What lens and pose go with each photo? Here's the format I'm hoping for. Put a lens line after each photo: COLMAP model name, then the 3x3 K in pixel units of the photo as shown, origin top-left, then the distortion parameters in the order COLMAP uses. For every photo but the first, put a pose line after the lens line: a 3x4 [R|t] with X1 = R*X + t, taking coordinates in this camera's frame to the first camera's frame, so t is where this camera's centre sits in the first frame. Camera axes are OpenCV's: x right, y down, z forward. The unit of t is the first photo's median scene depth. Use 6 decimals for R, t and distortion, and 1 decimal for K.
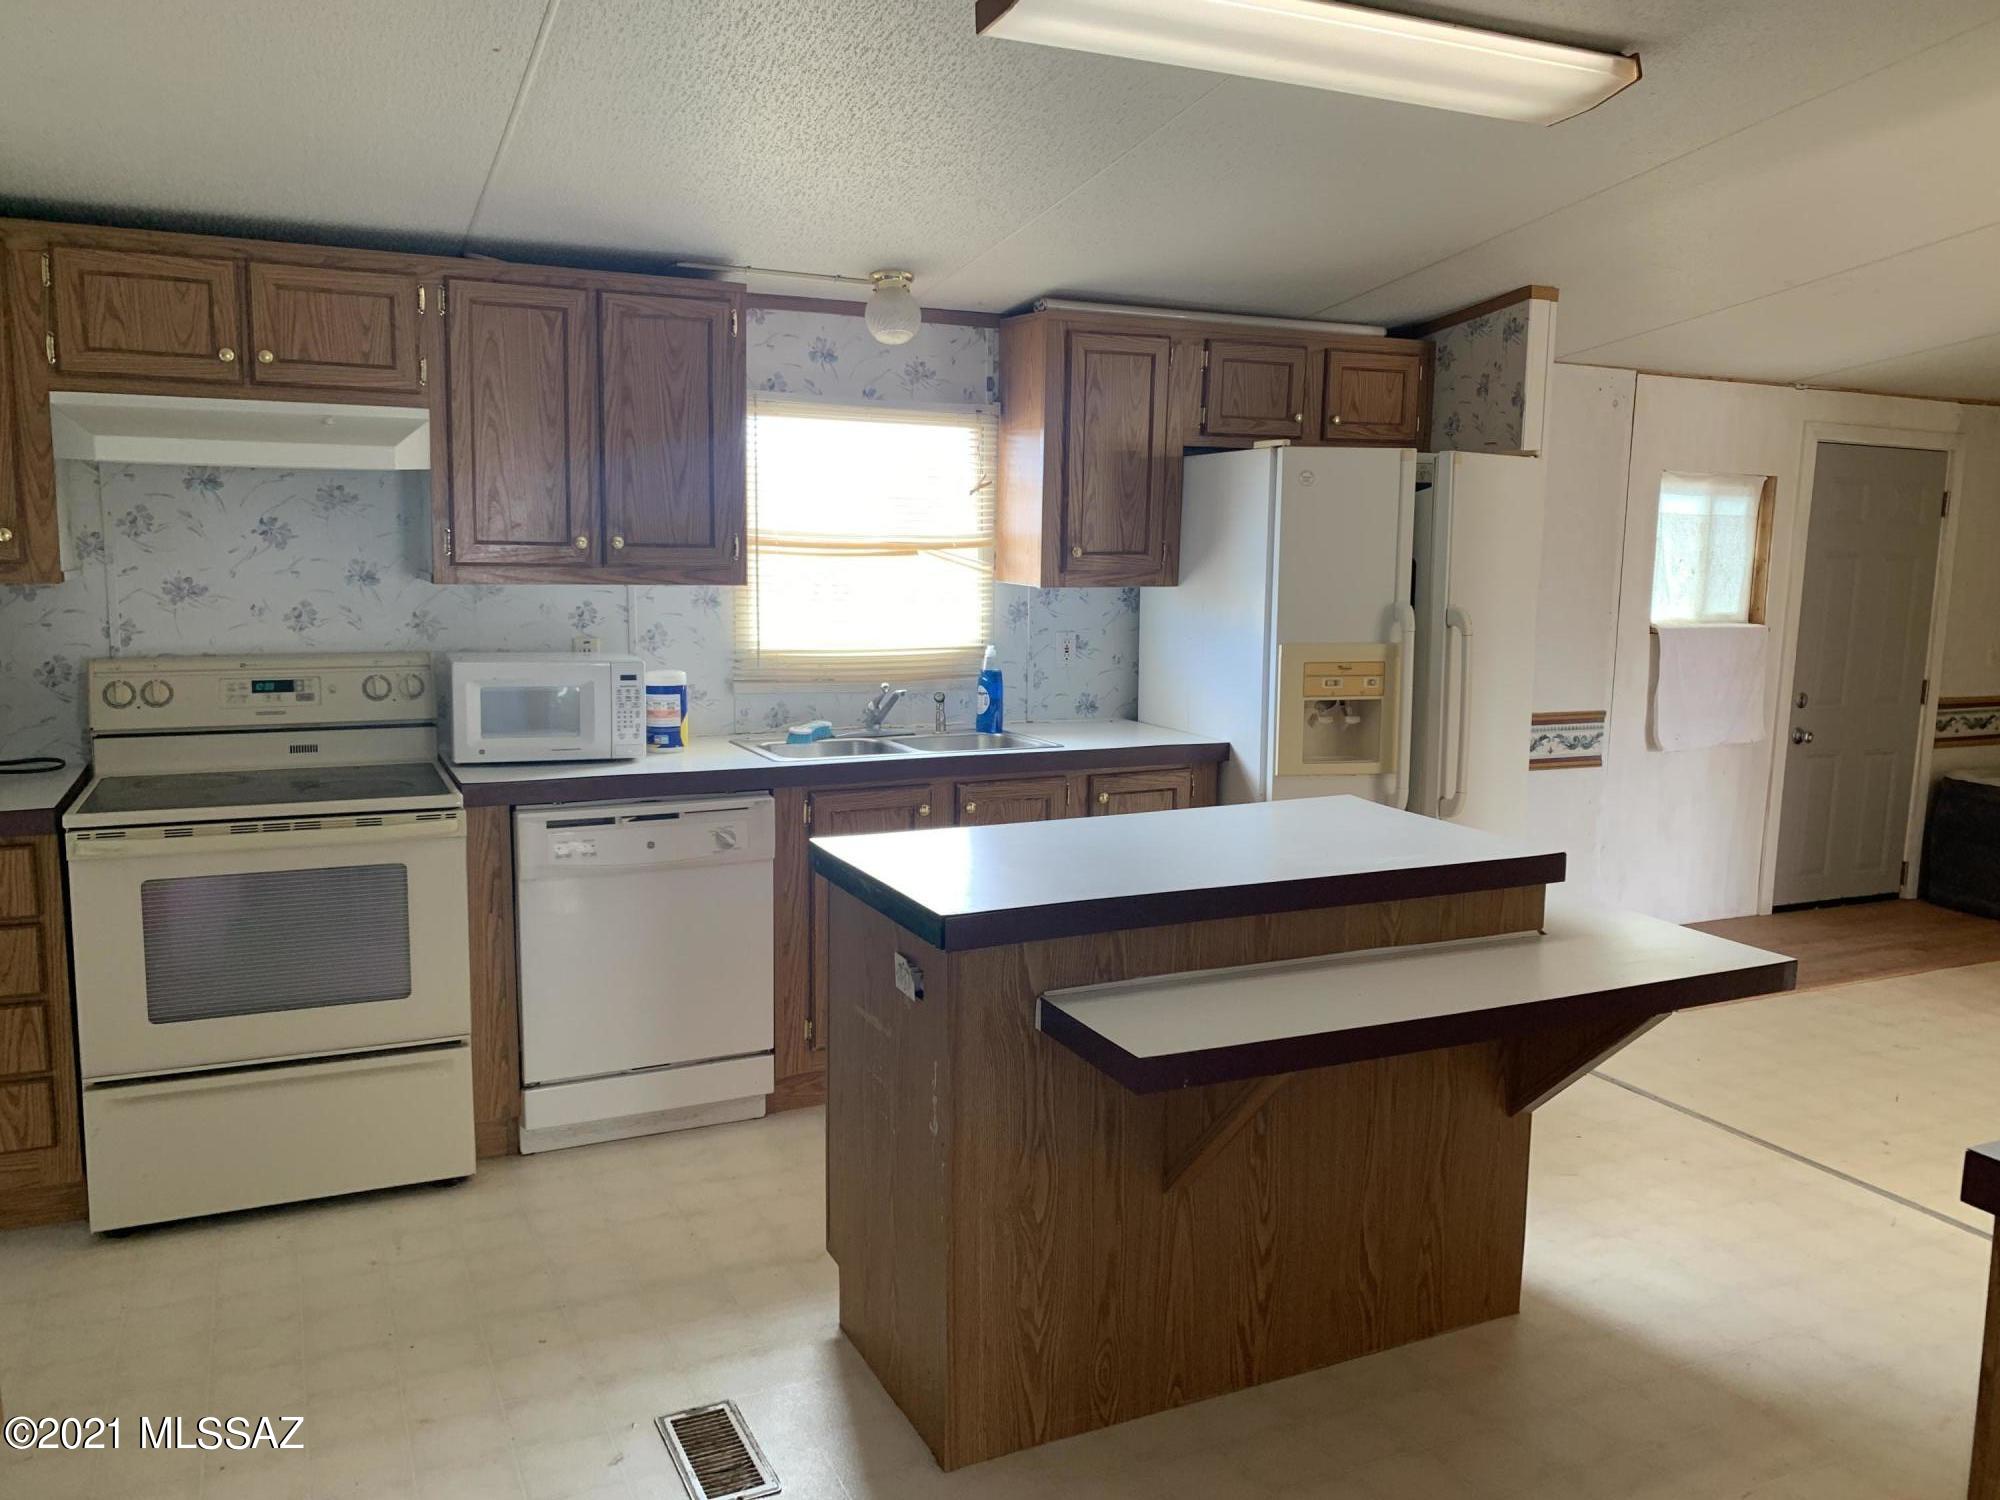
lens RADIAL K [[1517.8, 0, 997.2], [0, 1517.8, 749.4], [0, 0, 1]] dist [0.015272, -0.047998]
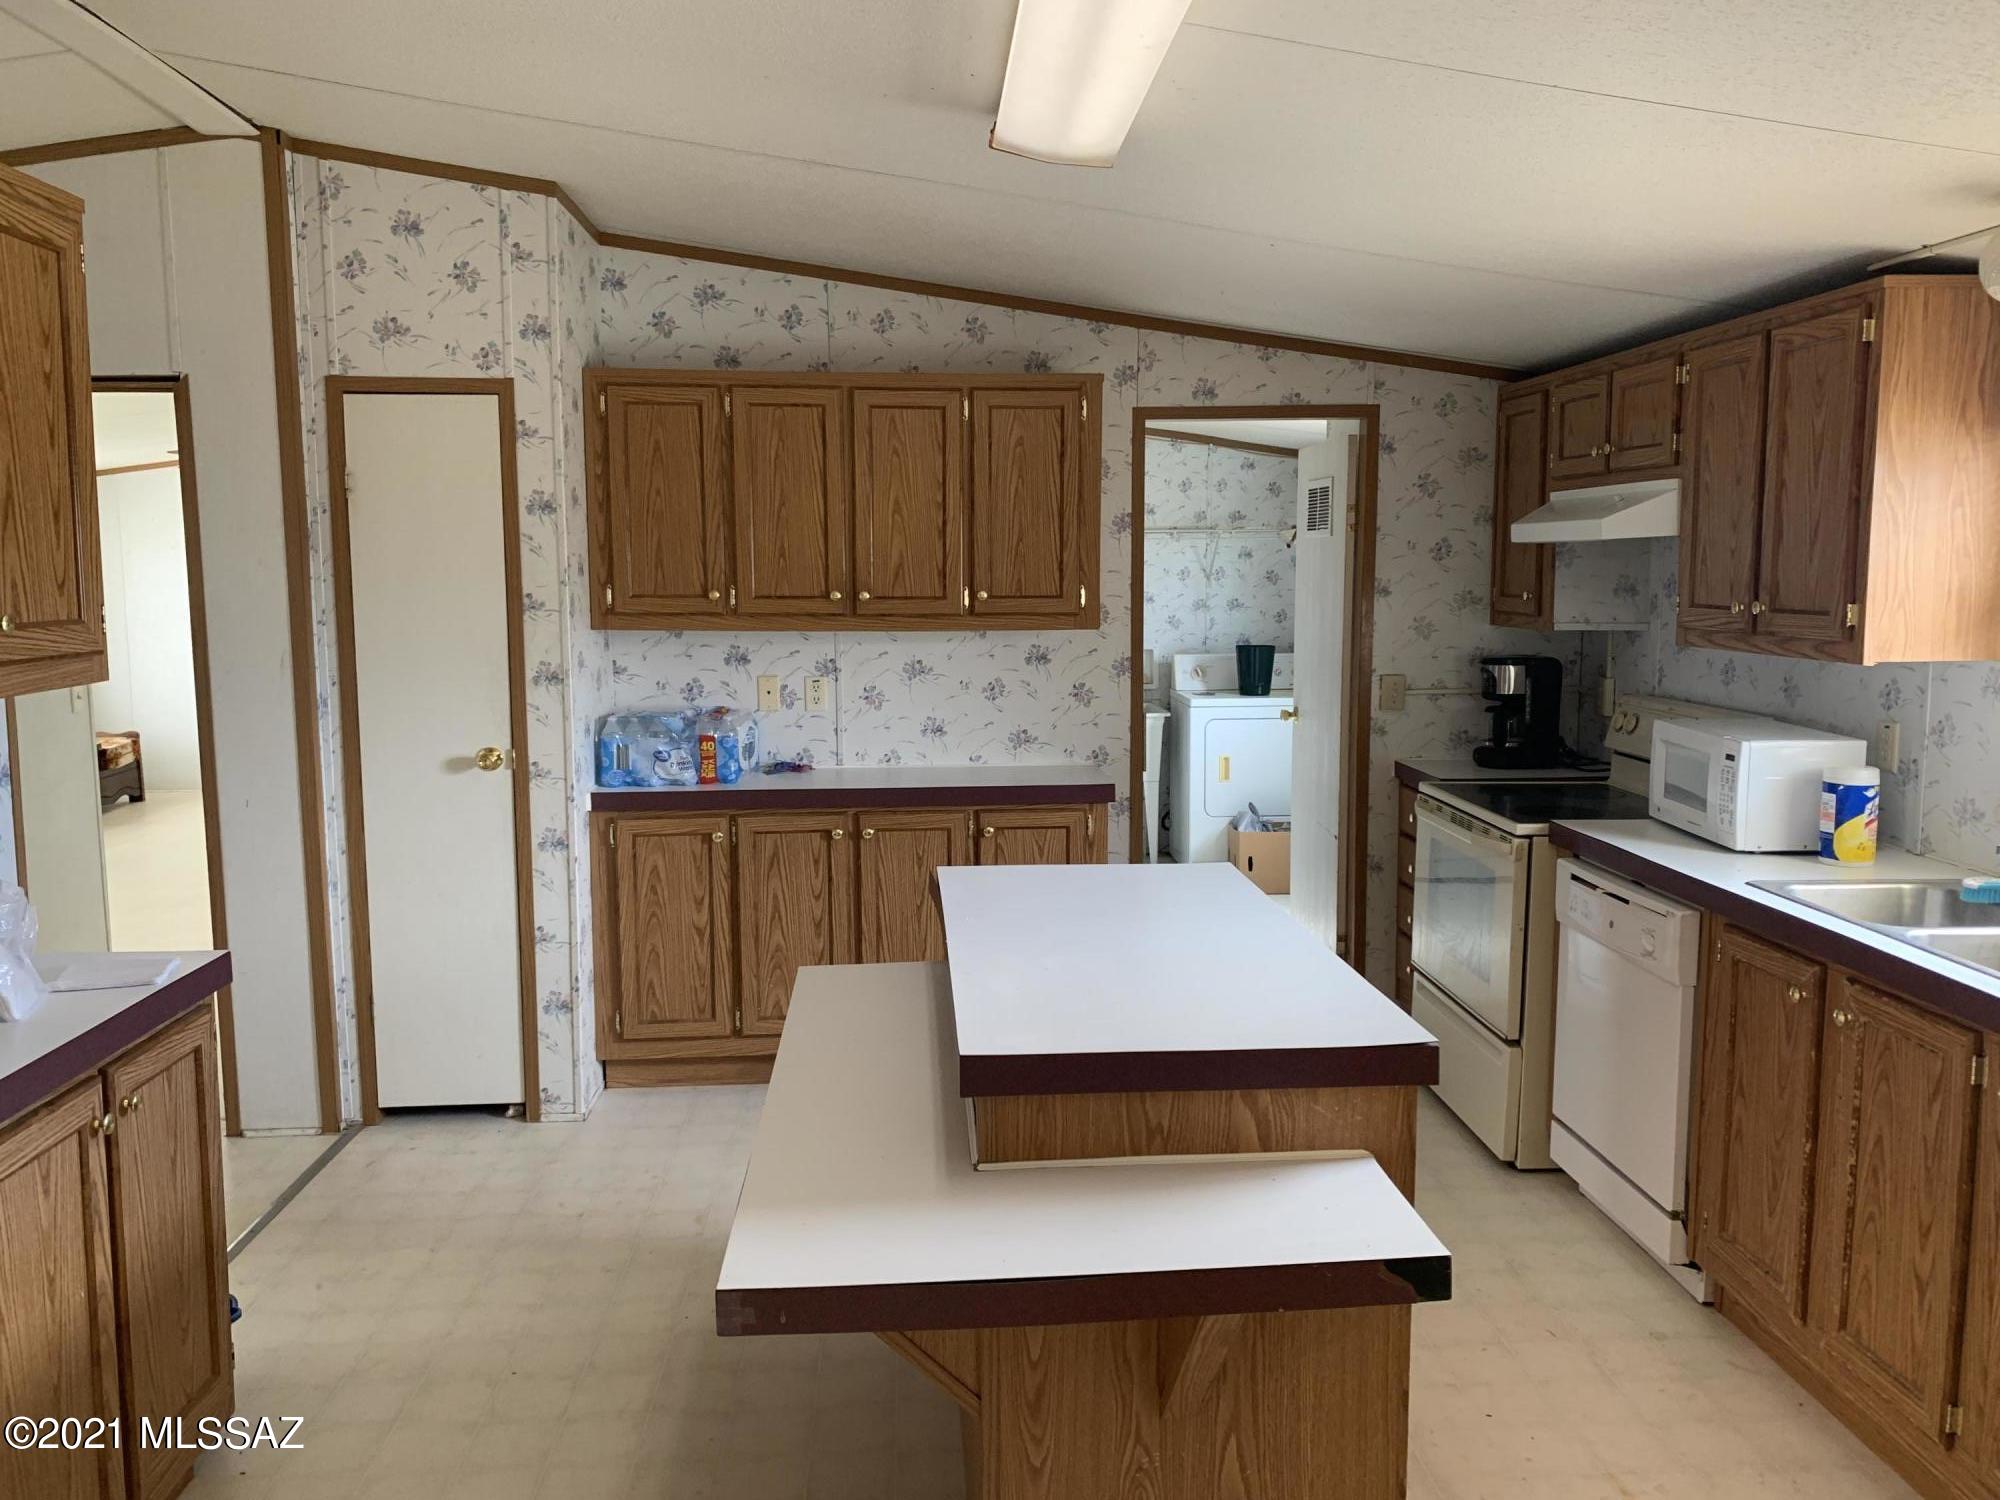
lens RADIAL K [[1517.8, 0, 987.7], [0, 1517.8, 752.4], [0, 0, 1]] dist [0.015272, -0.047998]
pose [[-0.380761, 0.097298, -0.919540, 0.691025], [-0.131818, 0.978580, 0.158128, -0.124311], [0.915229, 0.181421, -0.359780, 0.853040]]
